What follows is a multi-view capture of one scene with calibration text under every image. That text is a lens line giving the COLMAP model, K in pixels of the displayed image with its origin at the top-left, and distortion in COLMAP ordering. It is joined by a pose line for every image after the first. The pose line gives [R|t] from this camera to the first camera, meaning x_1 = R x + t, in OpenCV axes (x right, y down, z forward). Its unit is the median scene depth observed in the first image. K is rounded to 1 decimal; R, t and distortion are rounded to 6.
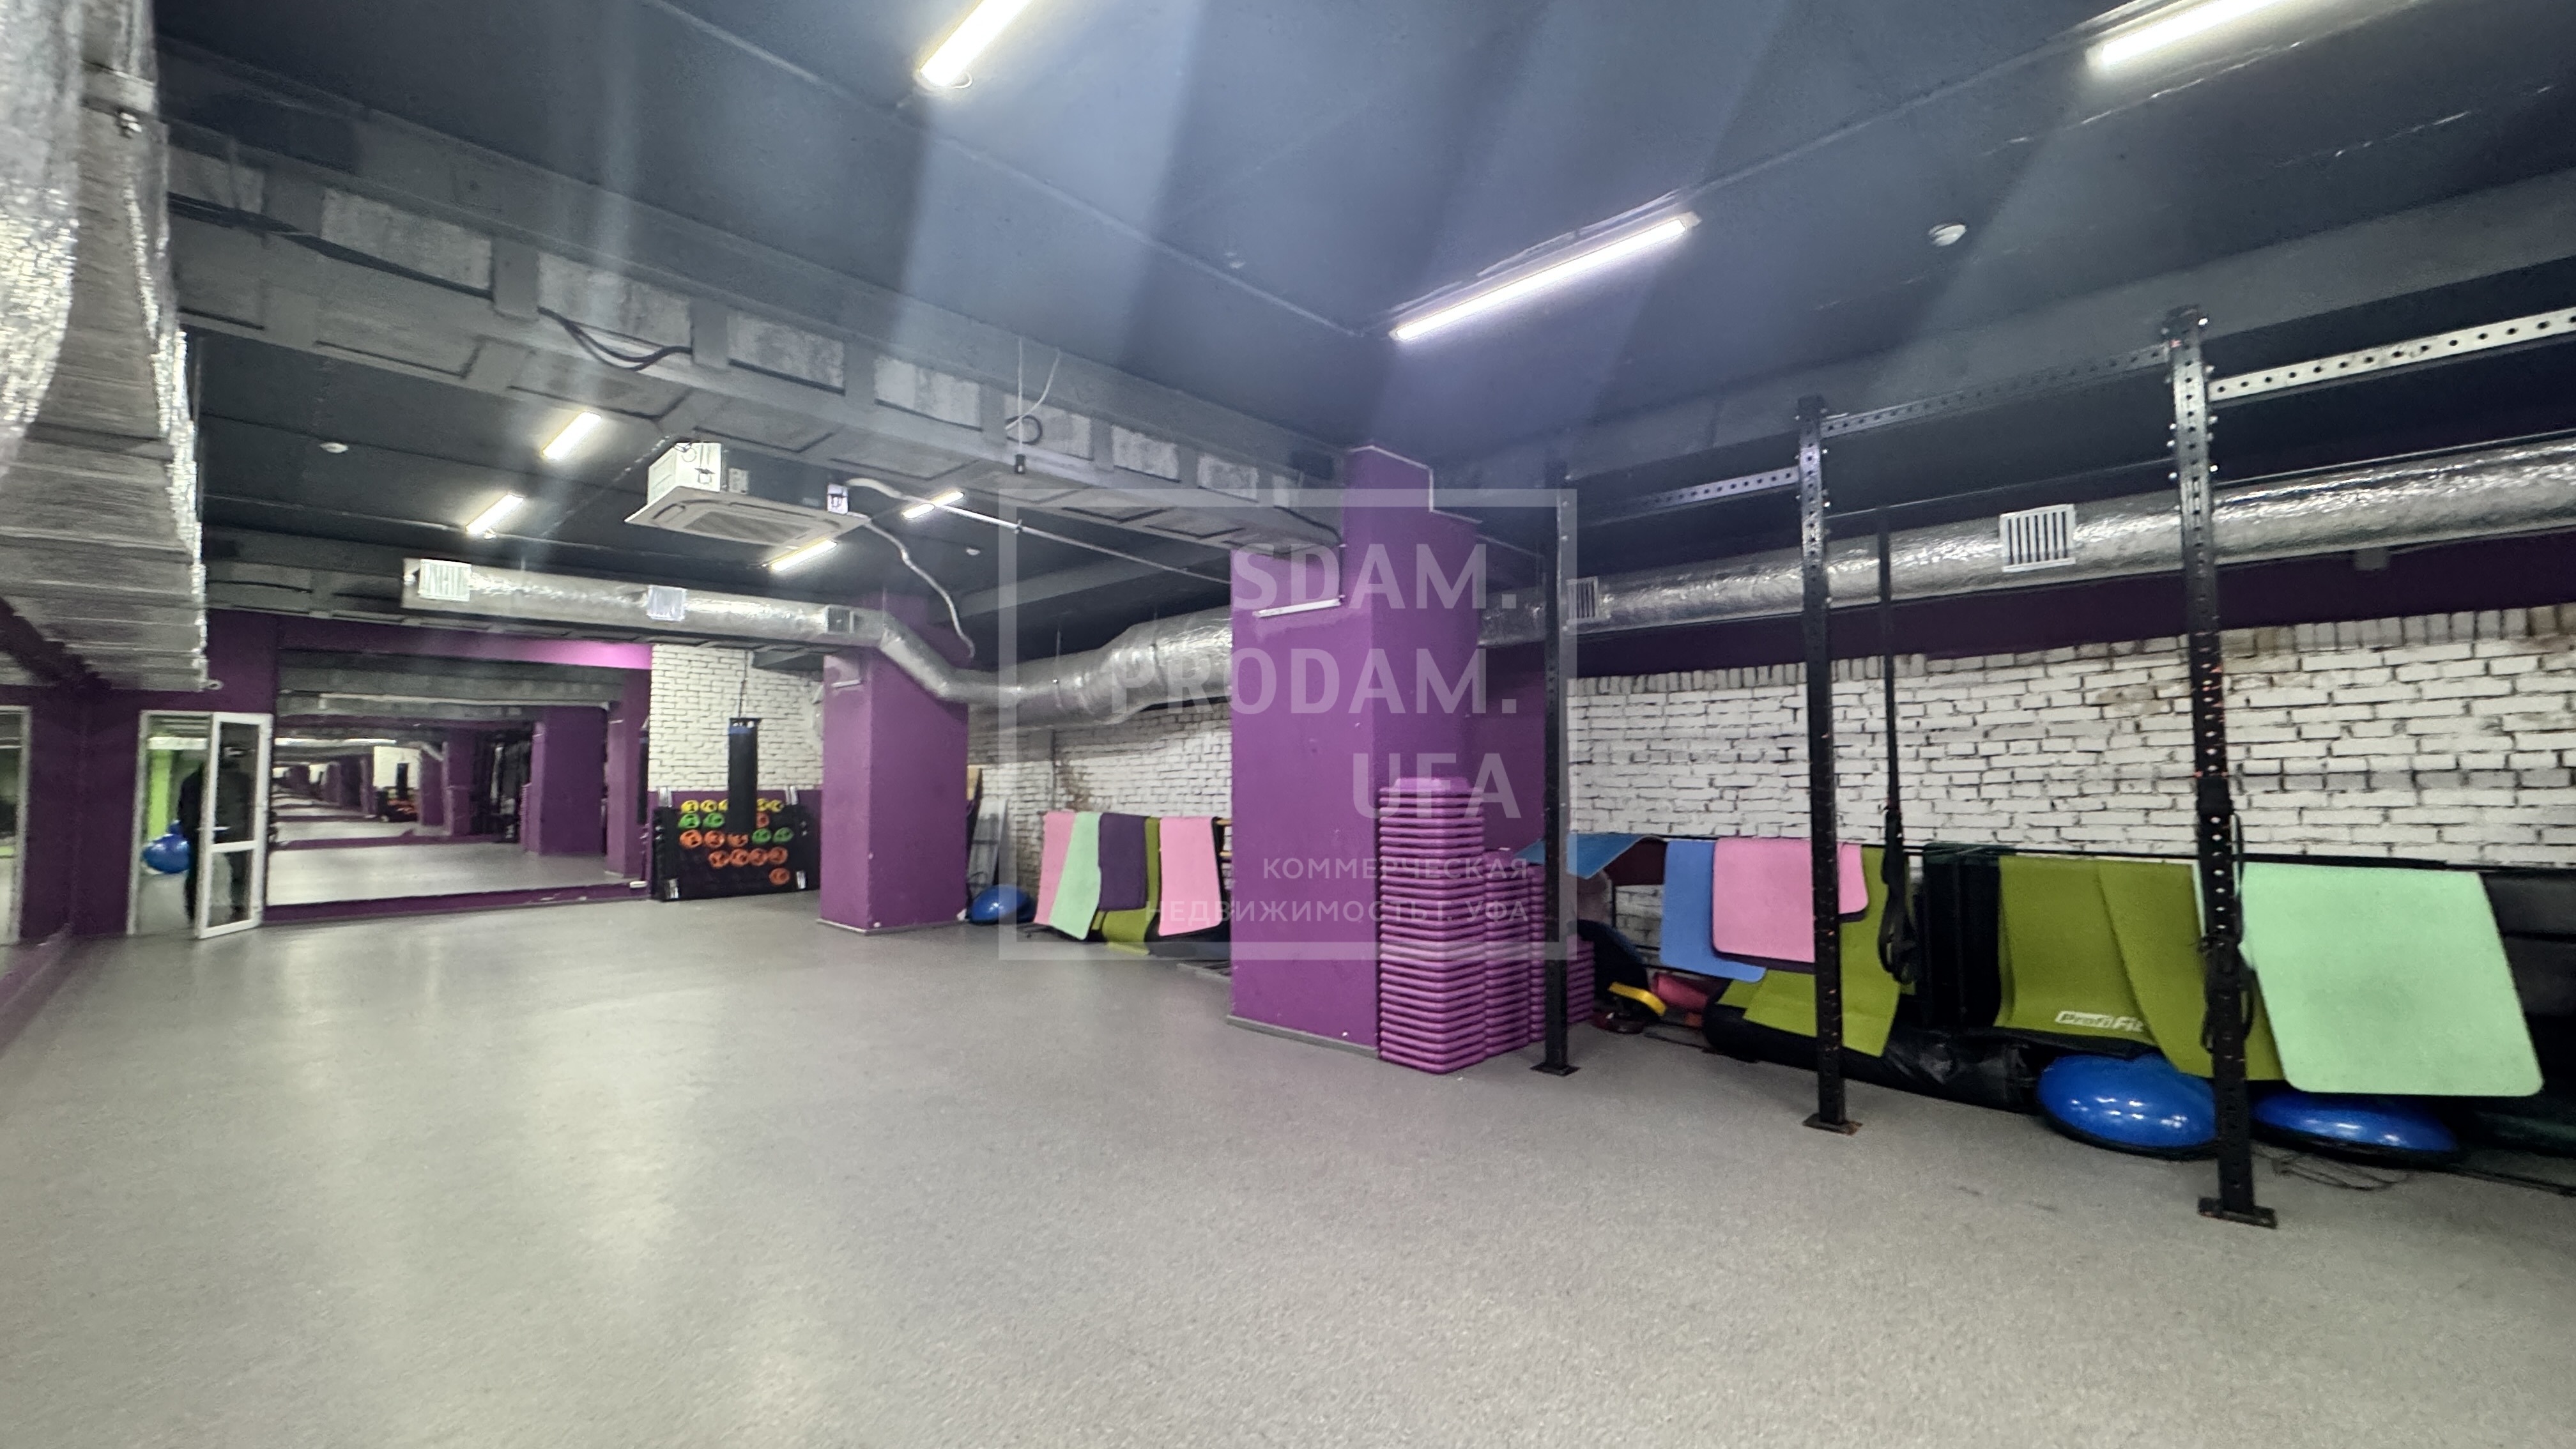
lens RADIAL K [[1018.4, 0, 1283.1], [0, 1018.4, 724.0], [0, 0, 1]] dist [-0.001239, 0.000109]
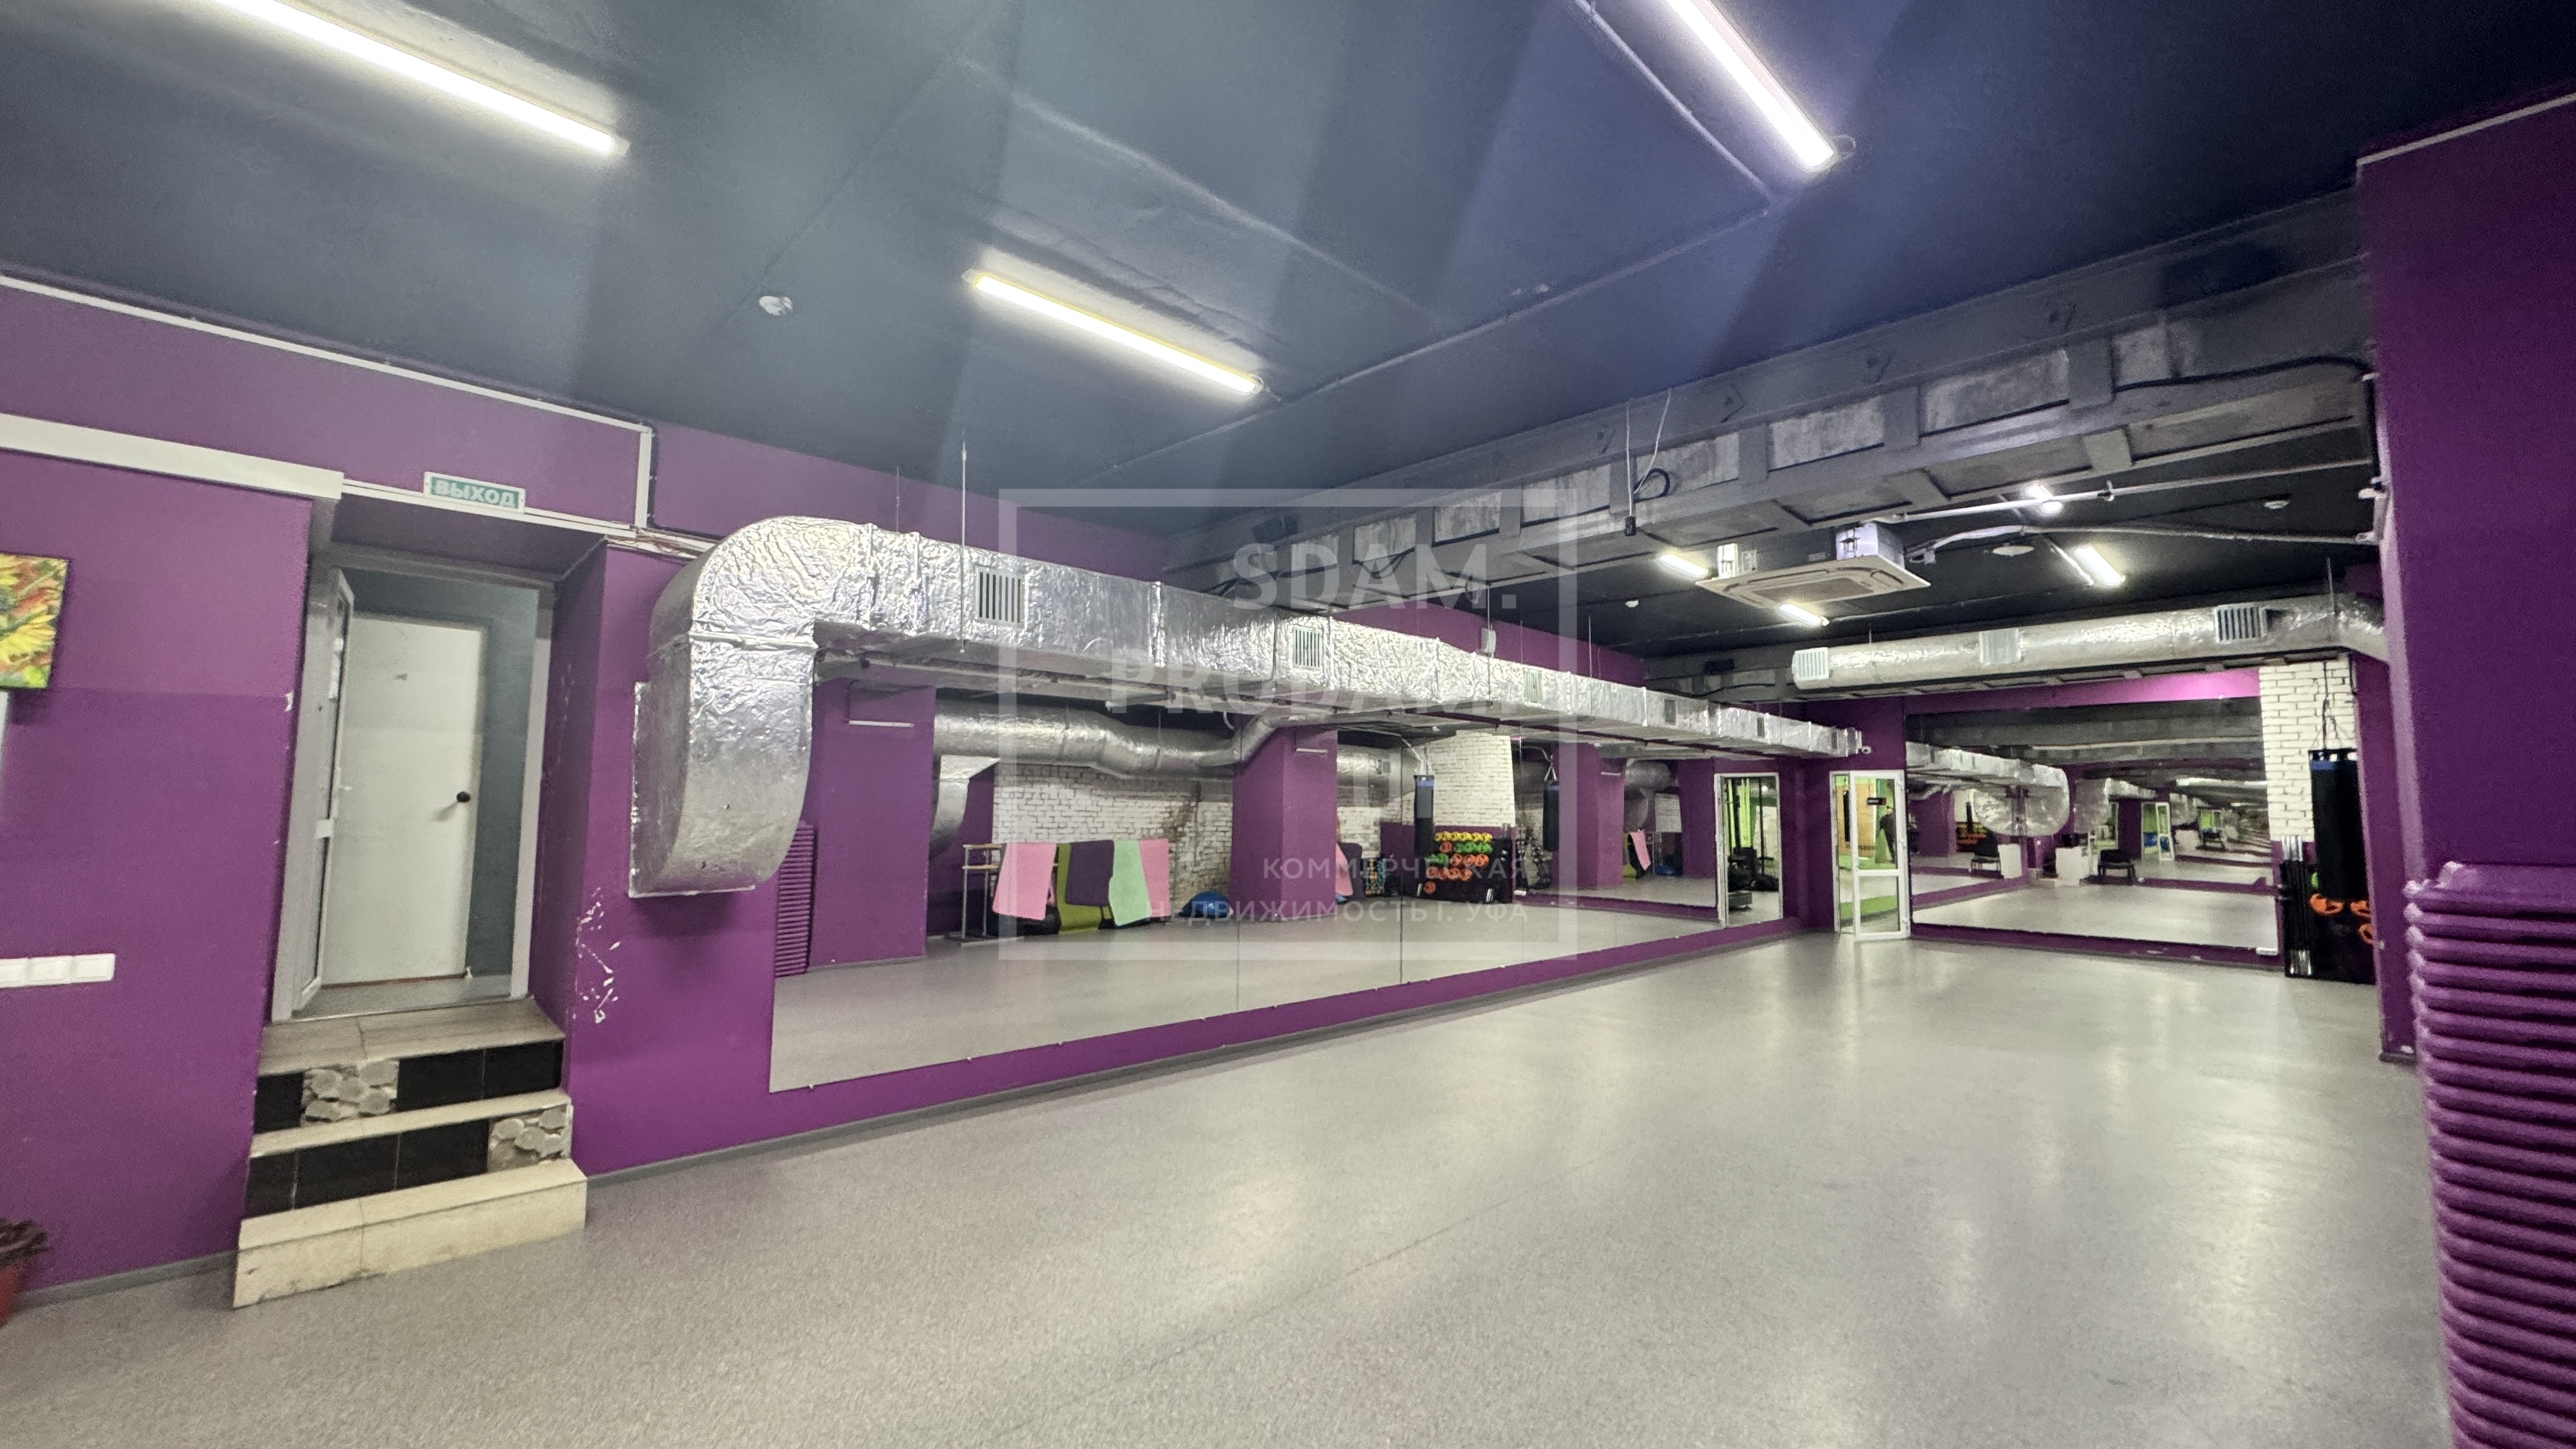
lens RADIAL K [[1015.4, 0, 1283.9], [0, 1015.4, 723.9], [0, 0, 1]] dist [-0.001014, 0.000316]
pose [[-0.043291, -0.082136, -0.995680, 0.527383], [0.046150, 0.995386, -0.084119, 0.006313], [0.997996, -0.049592, -0.039300, 0.482685]]
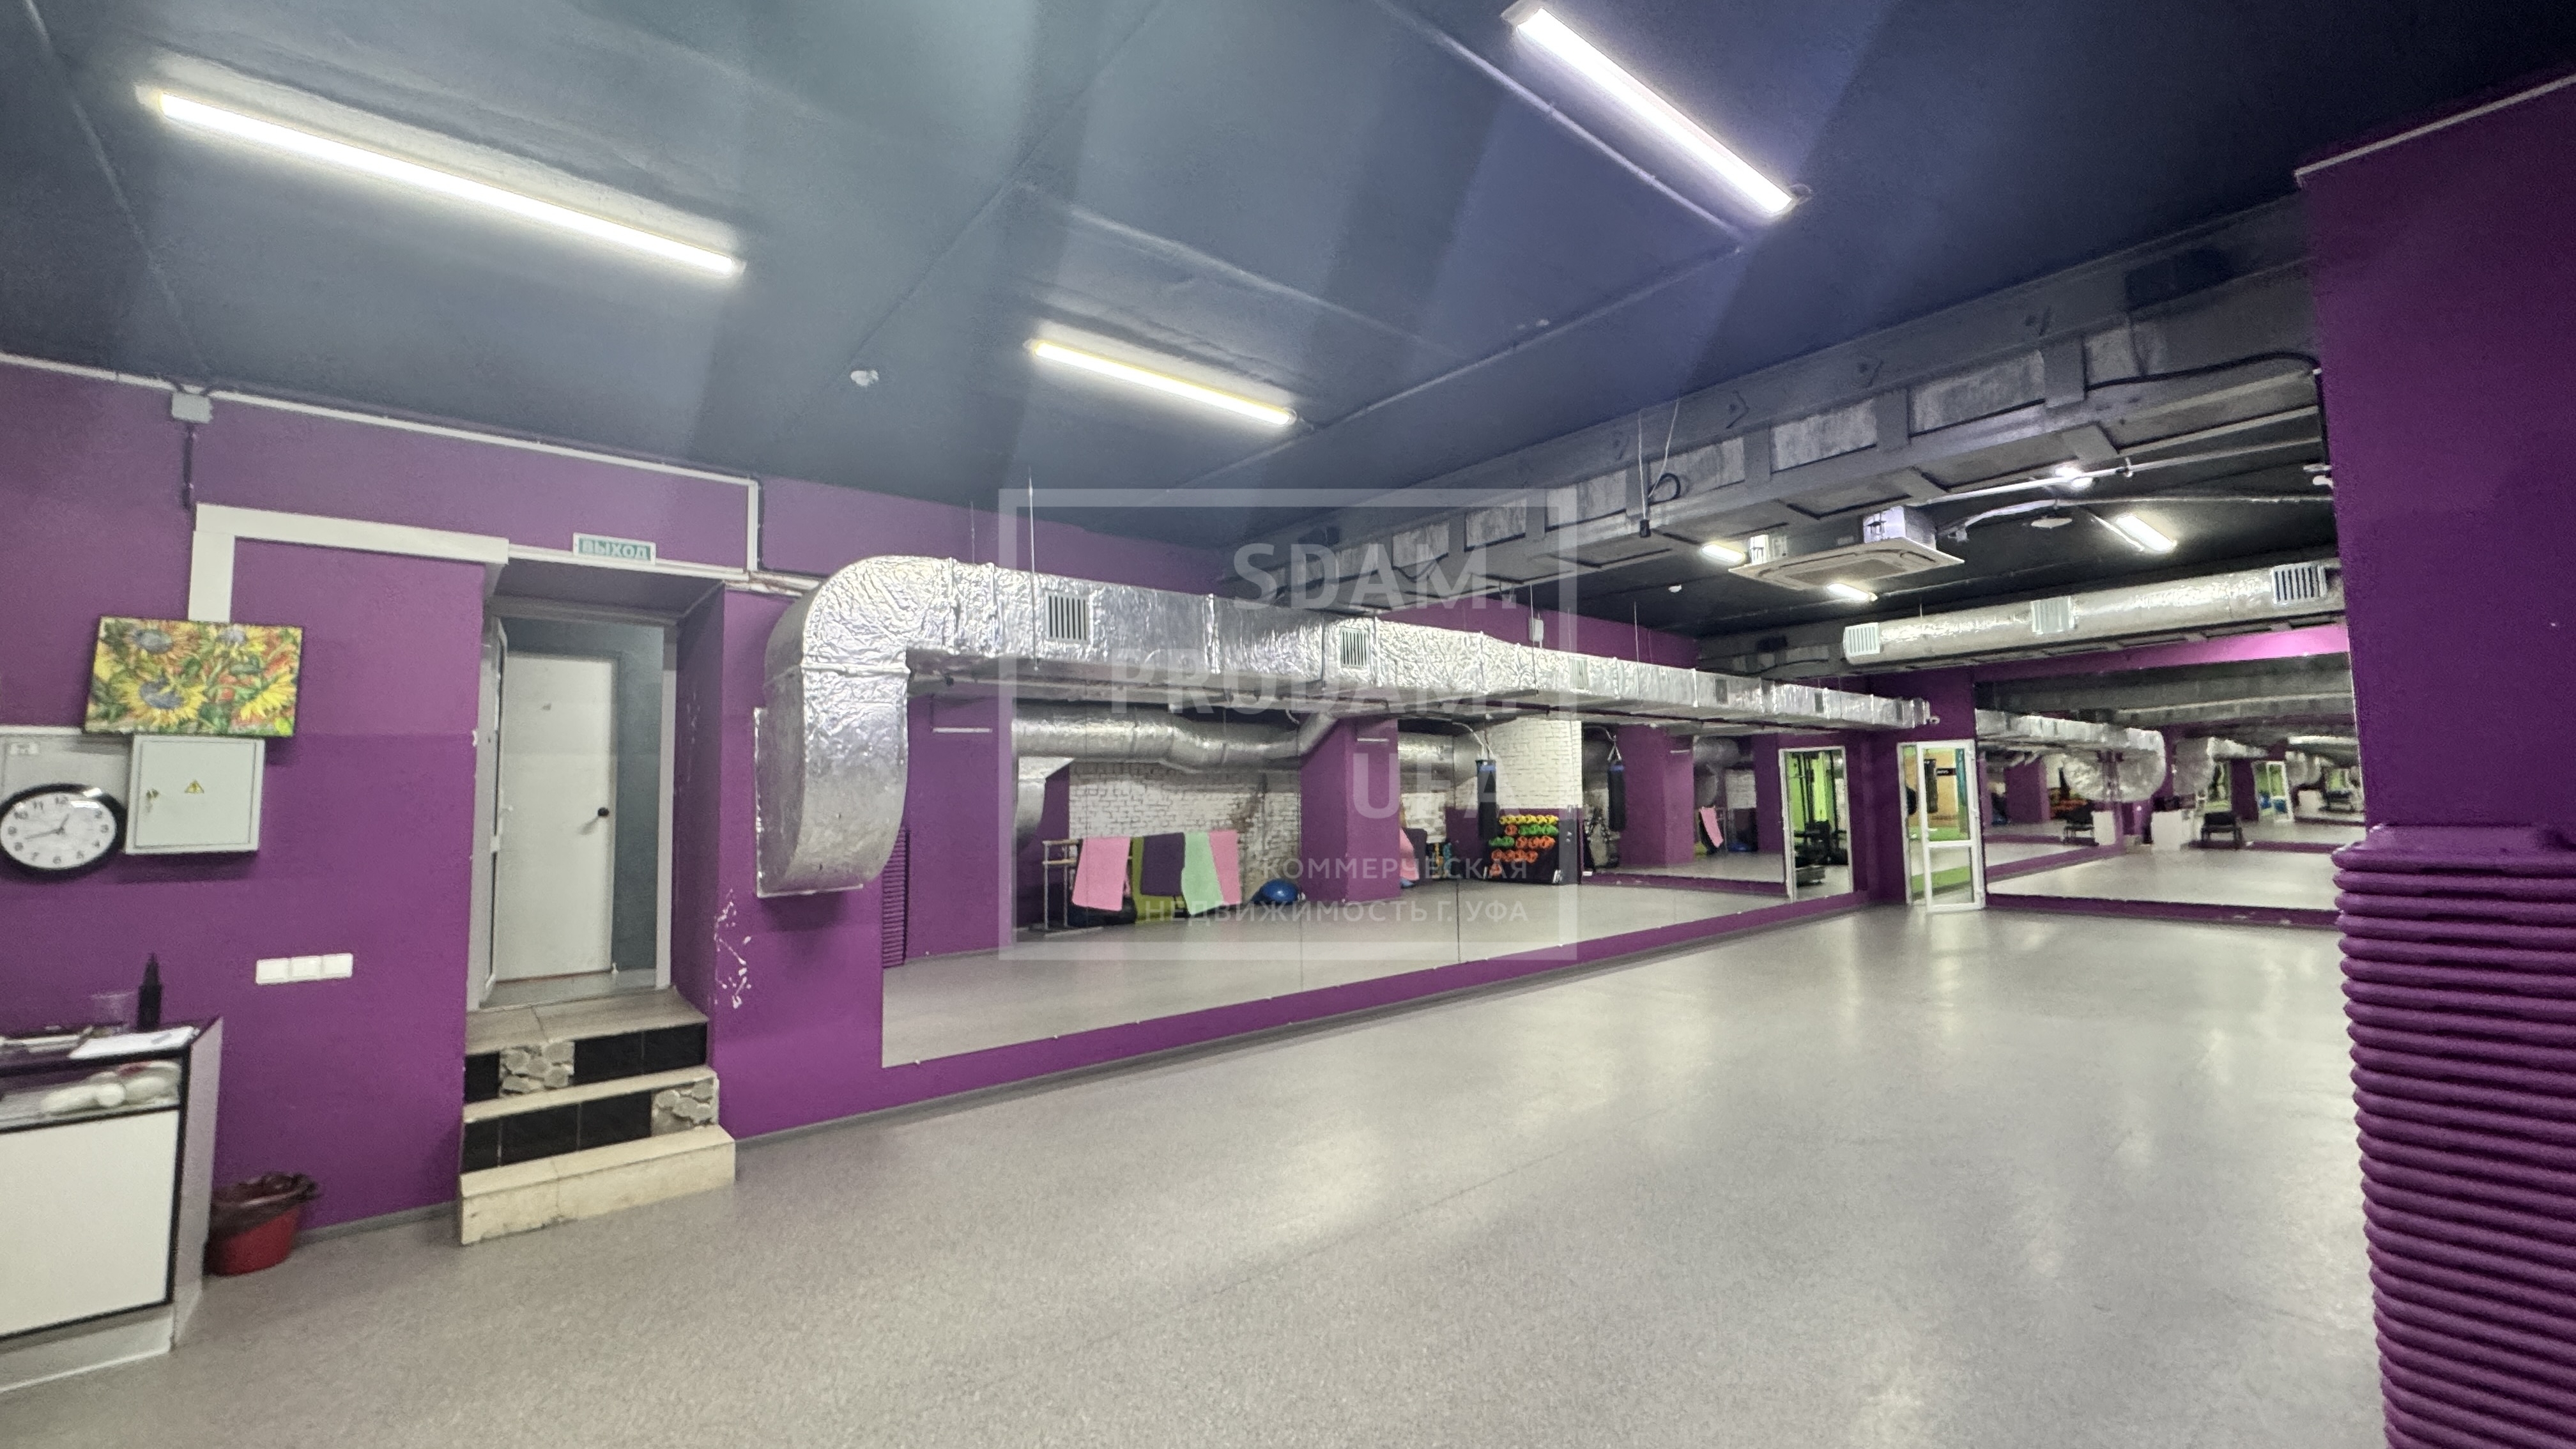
lens RADIAL K [[1016.3, 0, 1288.0], [0, 1016.3, 724.5], [0, 0, 1]] dist [0.002020, 0.000139]
pose [[-0.110183, -0.066573, -0.991679, 0.594421], [0.076270, 0.994246, -0.075220, 0.002725], [0.990981, -0.083923, -0.104471, 0.506270]]
